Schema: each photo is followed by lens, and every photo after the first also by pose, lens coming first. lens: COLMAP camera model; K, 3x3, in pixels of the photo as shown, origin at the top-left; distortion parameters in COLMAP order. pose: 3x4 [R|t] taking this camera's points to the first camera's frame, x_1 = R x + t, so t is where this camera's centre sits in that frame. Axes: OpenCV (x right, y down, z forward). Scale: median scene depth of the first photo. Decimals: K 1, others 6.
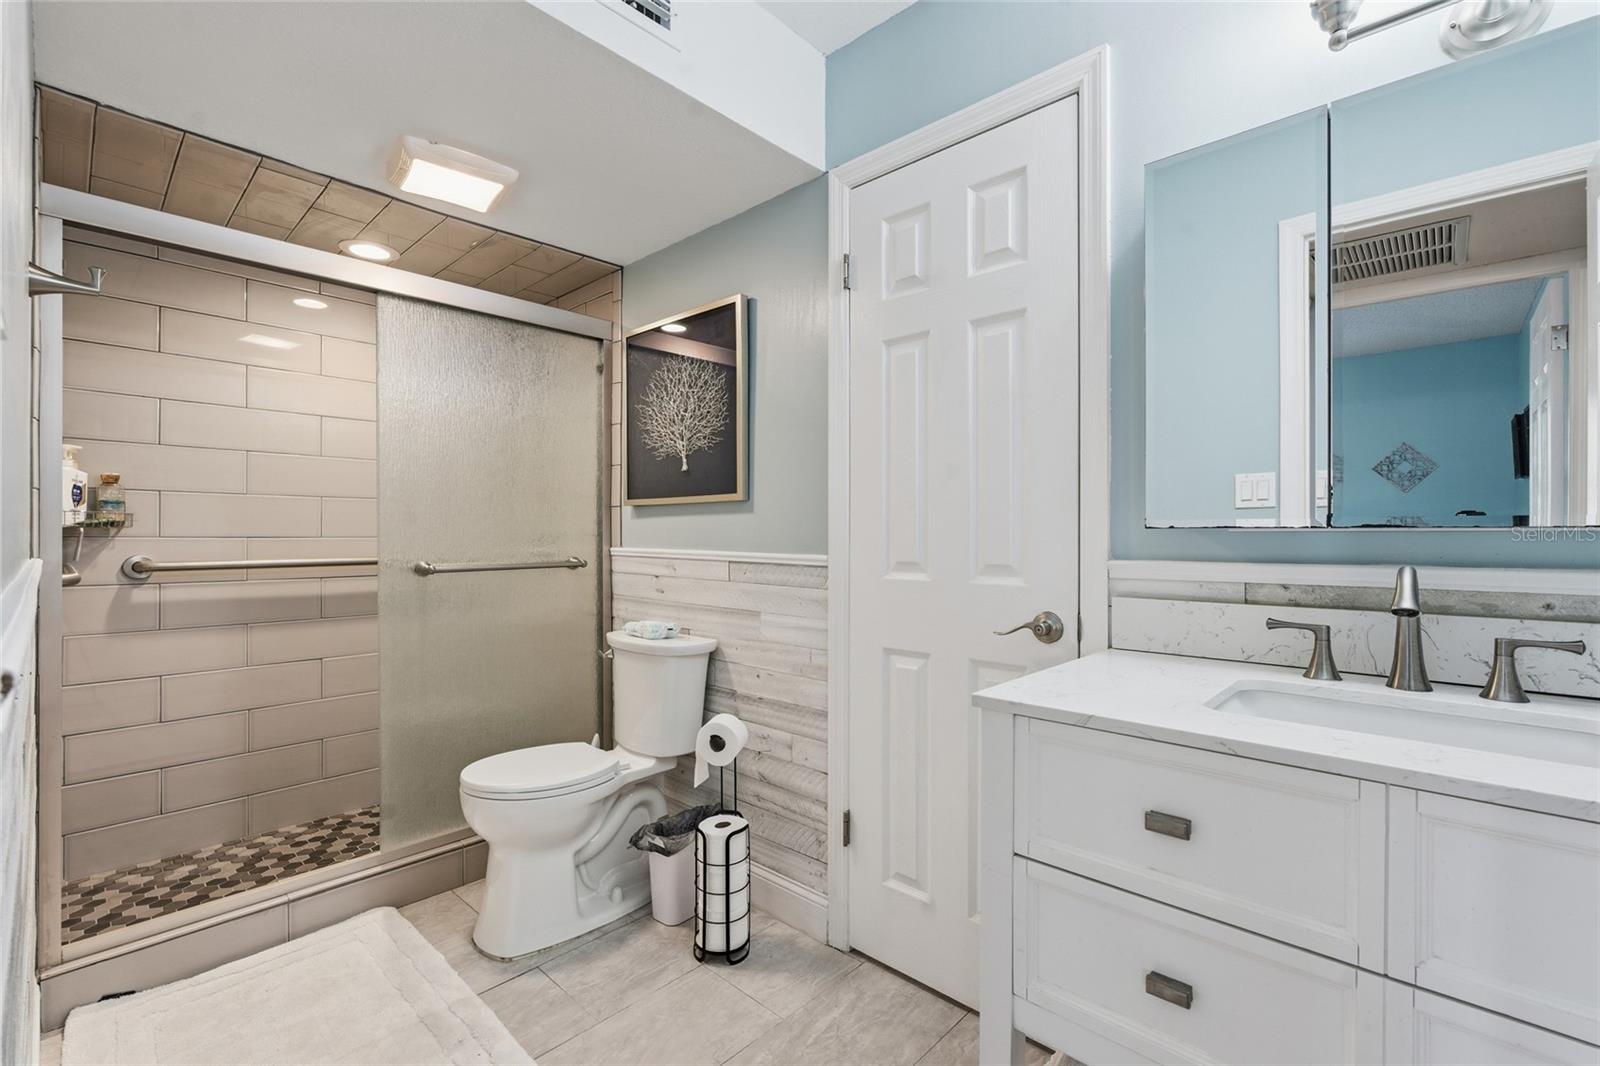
lens RADIAL K [[701.8, 0, 802.3], [0, 701.8, 524.1], [0, 0, 1]] dist [-0.005085, 0.000469]
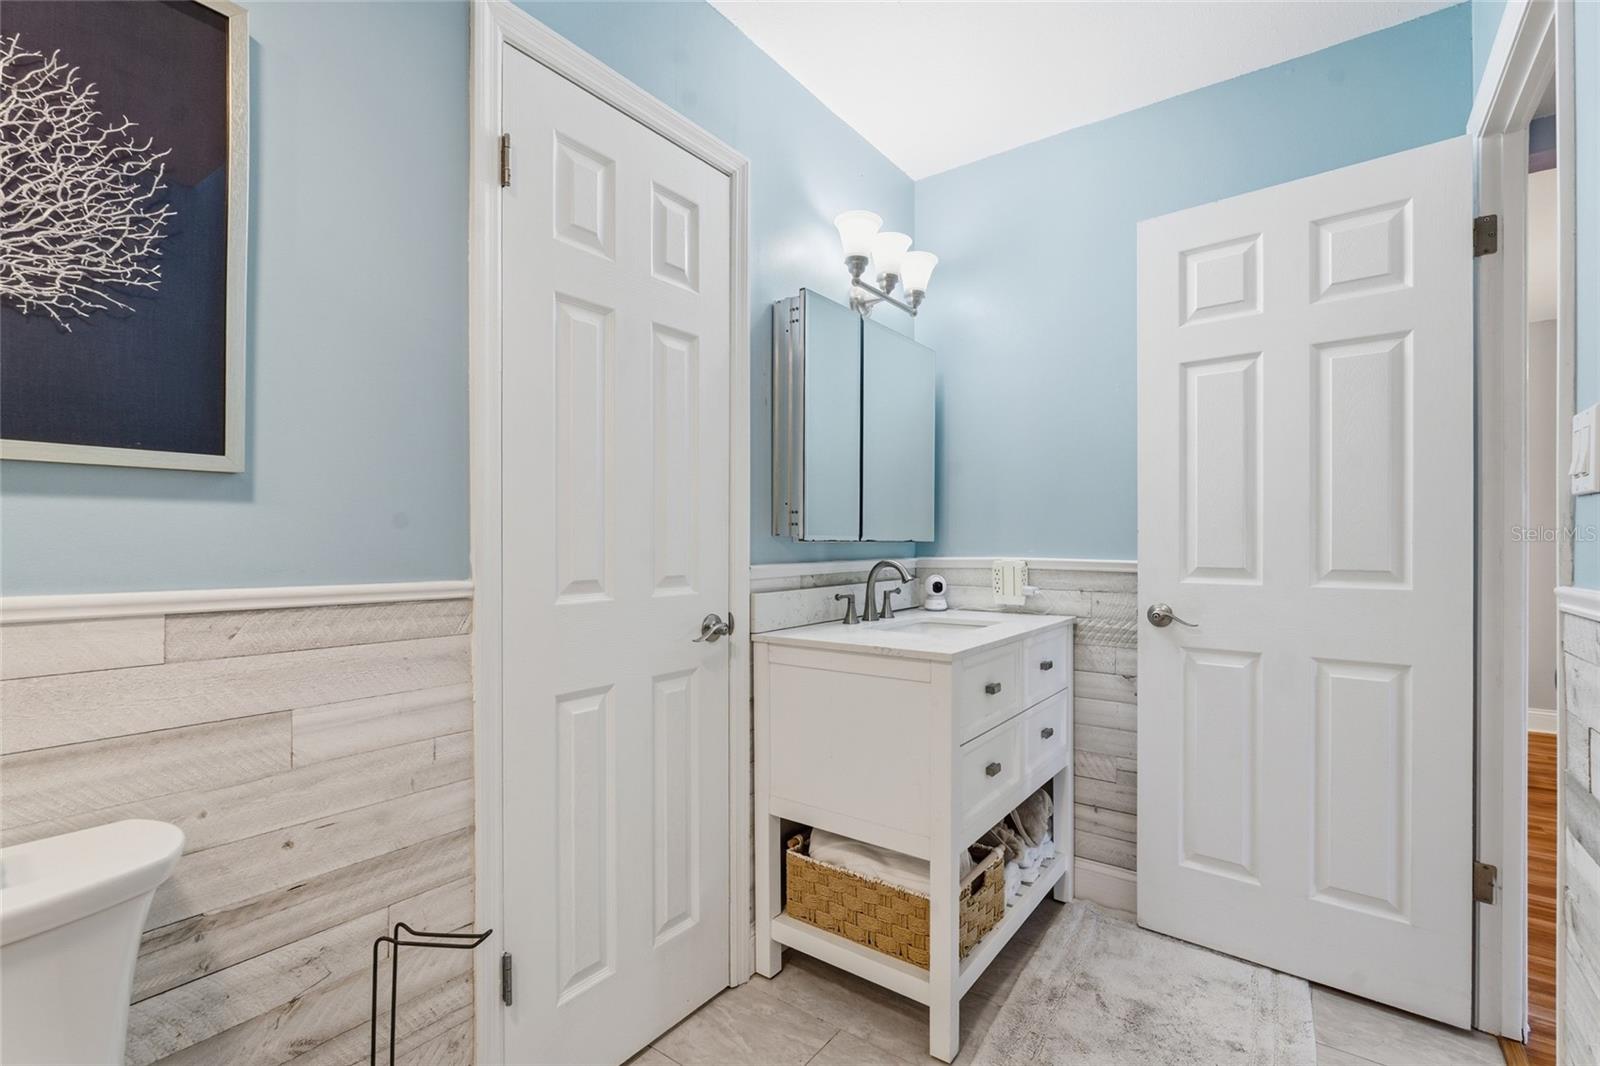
lens RADIAL K [[701.8, 0, 799.9], [0, 701.8, 547.8], [0, 0, 1]] dist [-0.005085, 0.000469]
pose [[-0.091355, 0.000209, 0.995818, -0.636211], [-0.003317, 0.999994, -0.000515, 0.014550], [-0.995813, -0.003351, -0.091353, 0.775181]]
